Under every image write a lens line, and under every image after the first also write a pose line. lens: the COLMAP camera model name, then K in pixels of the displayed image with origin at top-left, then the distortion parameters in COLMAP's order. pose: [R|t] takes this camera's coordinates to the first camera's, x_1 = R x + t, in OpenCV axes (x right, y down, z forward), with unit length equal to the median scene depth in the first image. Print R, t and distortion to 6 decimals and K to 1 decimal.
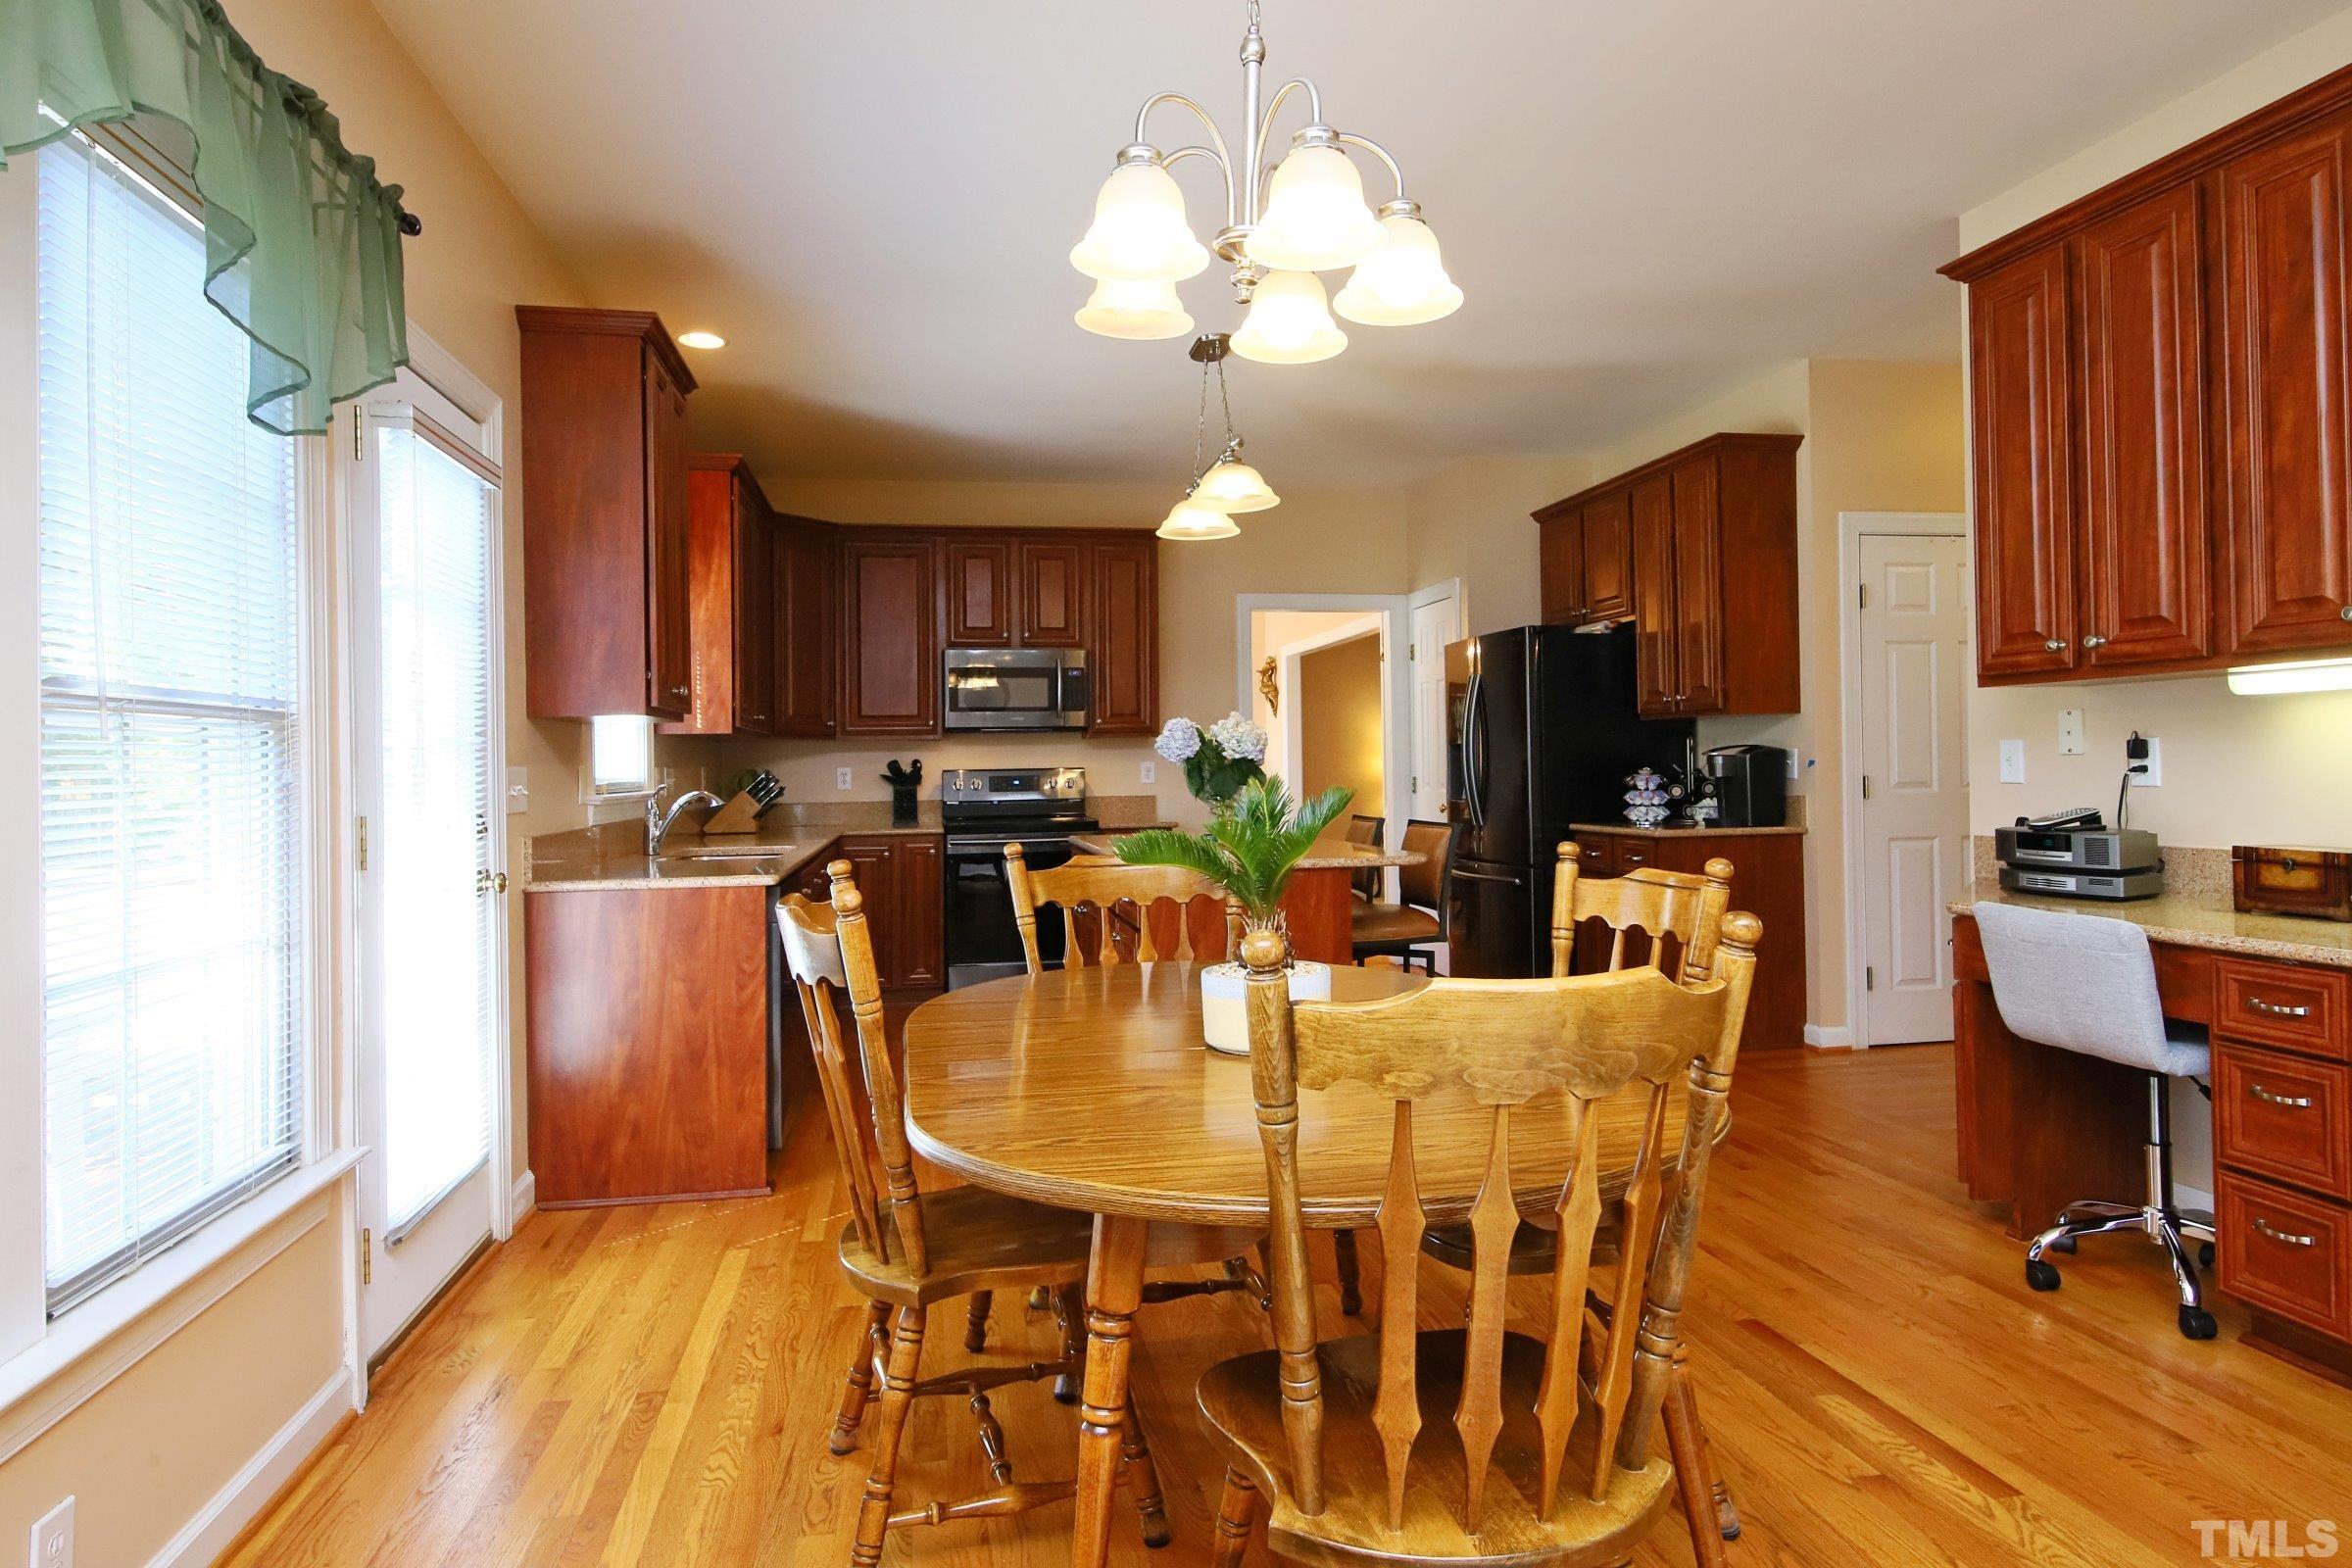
lens RADIAL K [[1409.4, 0, 1249.1], [0, 1409.4, 735.5], [0, 0, 1]] dist [0.005810, -0.004509]
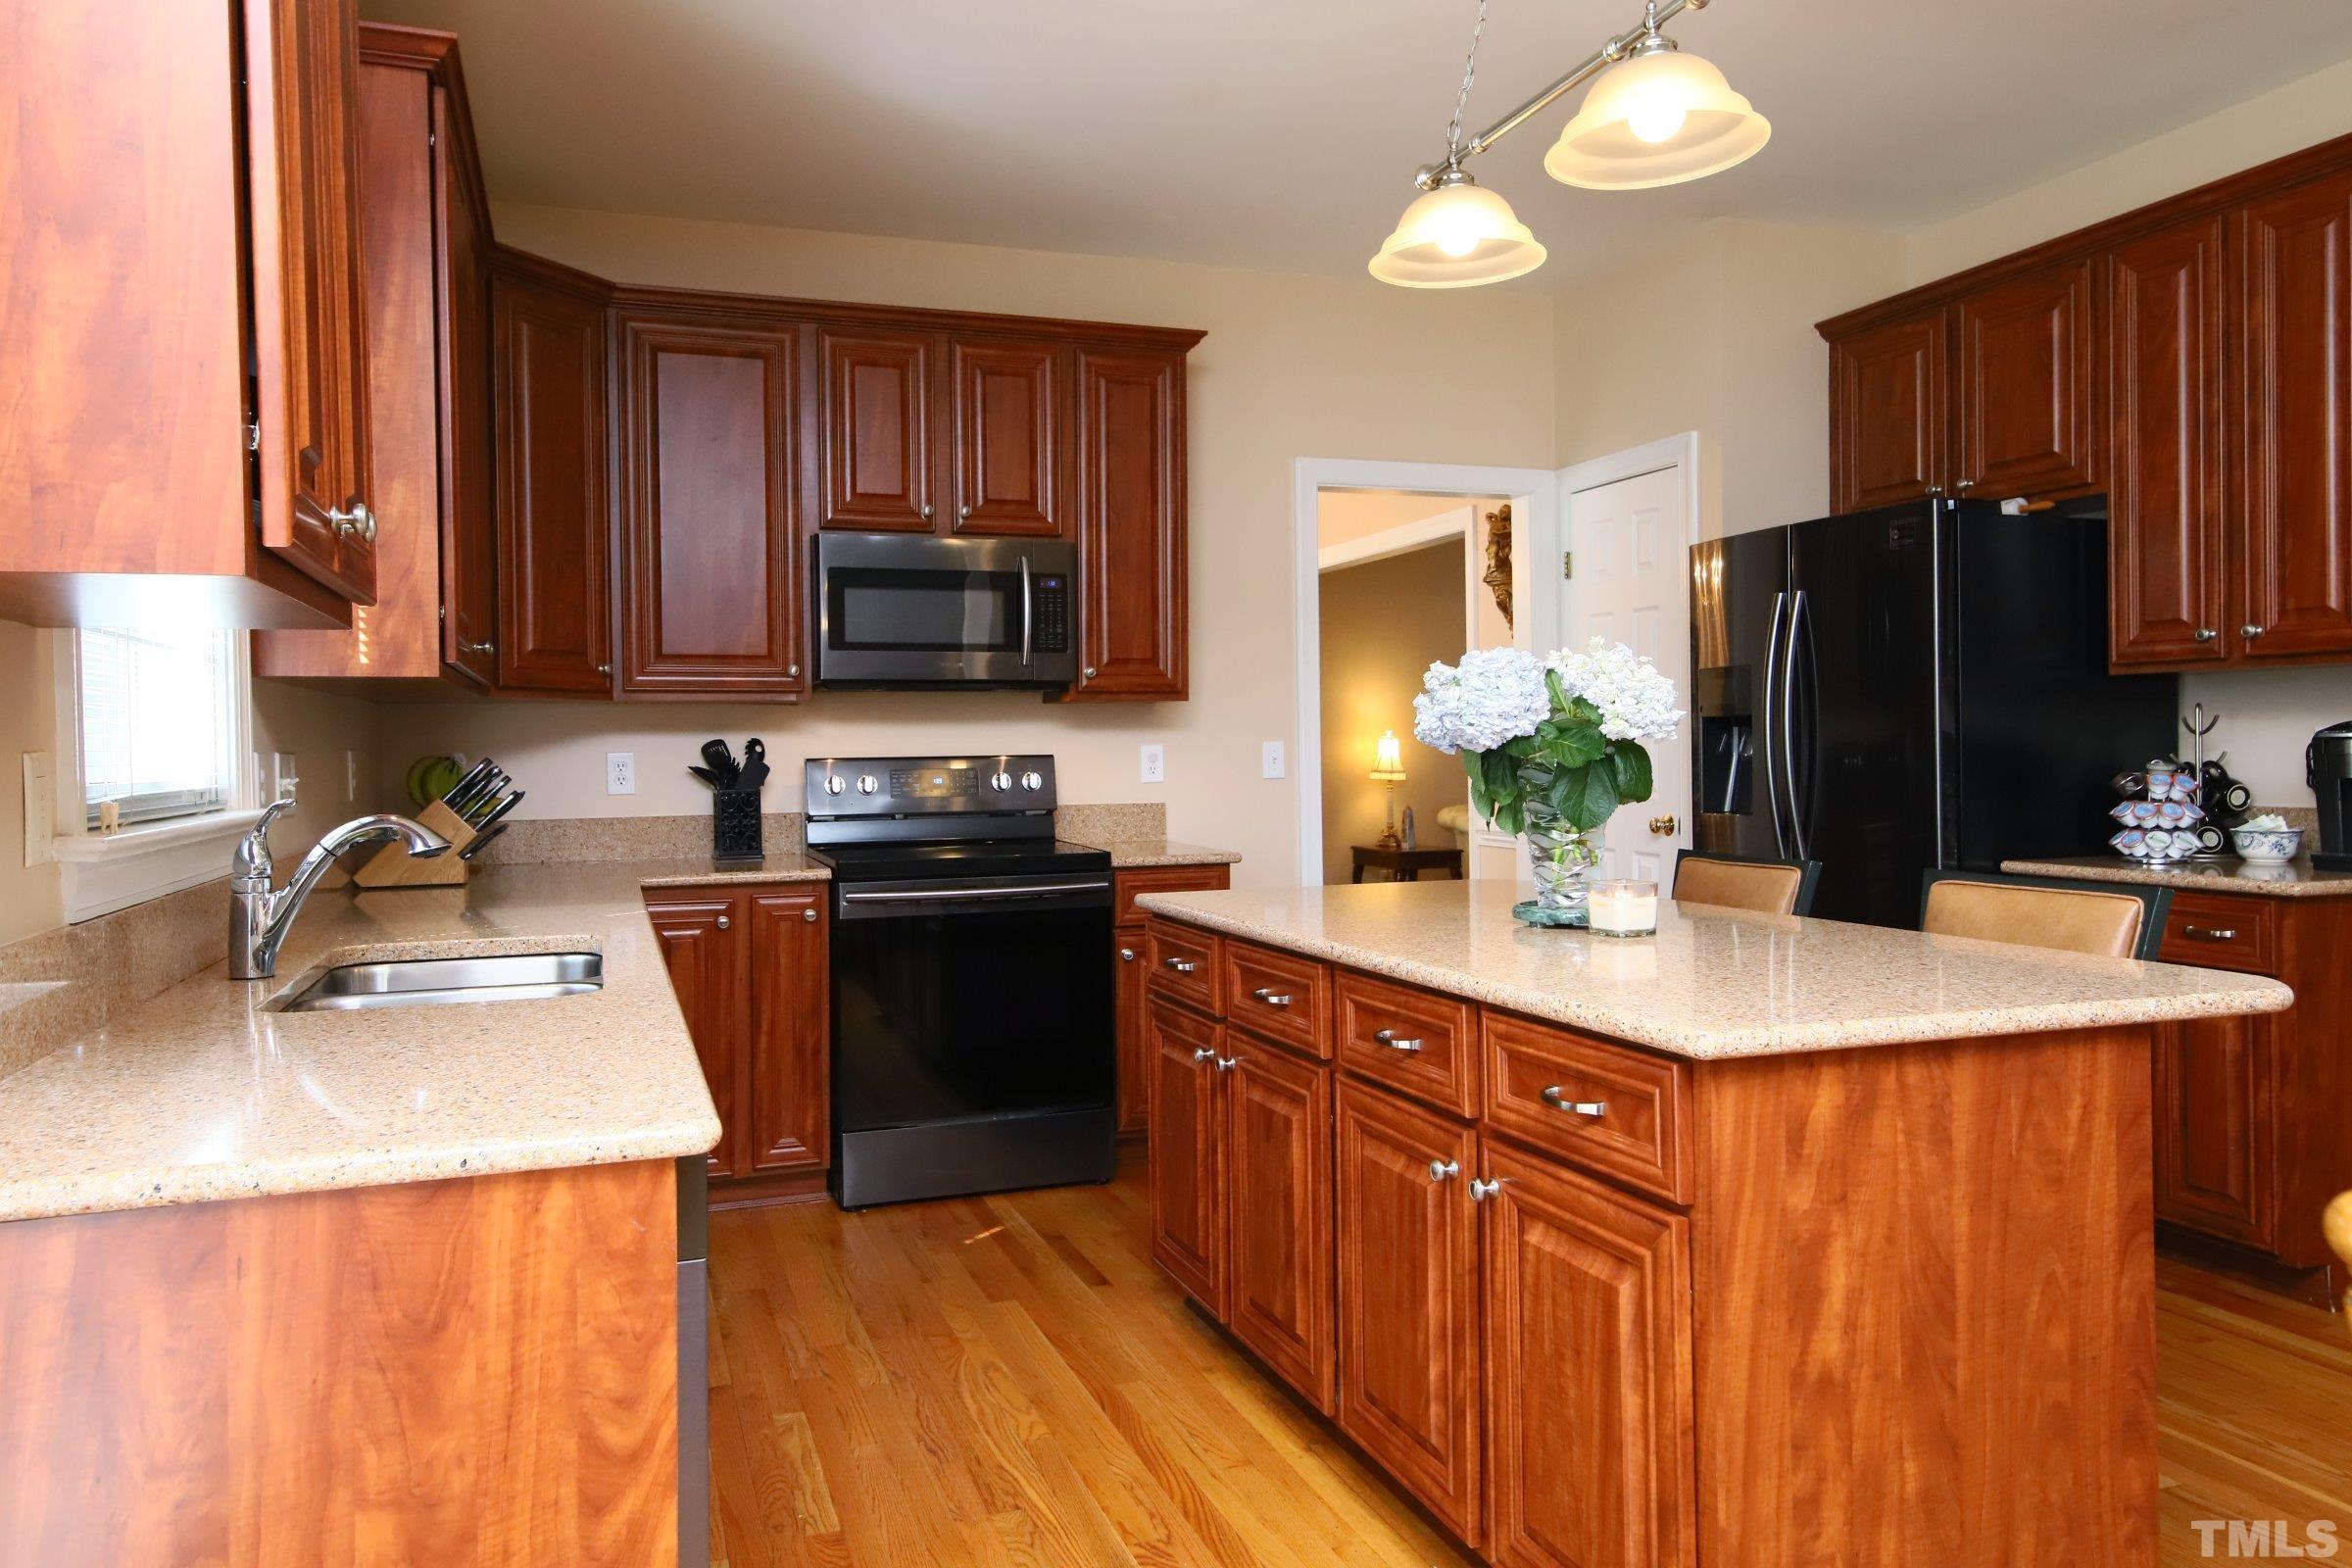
lens RADIAL K [[1668.7, 0, 1177.3], [0, 1668.7, 767.8], [0, 0, 1]] dist [0.029820, -0.004590]
pose [[0.993588, 0.002317, 0.113035, -0.170269], [-0.006014, 0.999458, 0.032377, 0.007314], [-0.112899, -0.032849, 0.993063, 0.390857]]
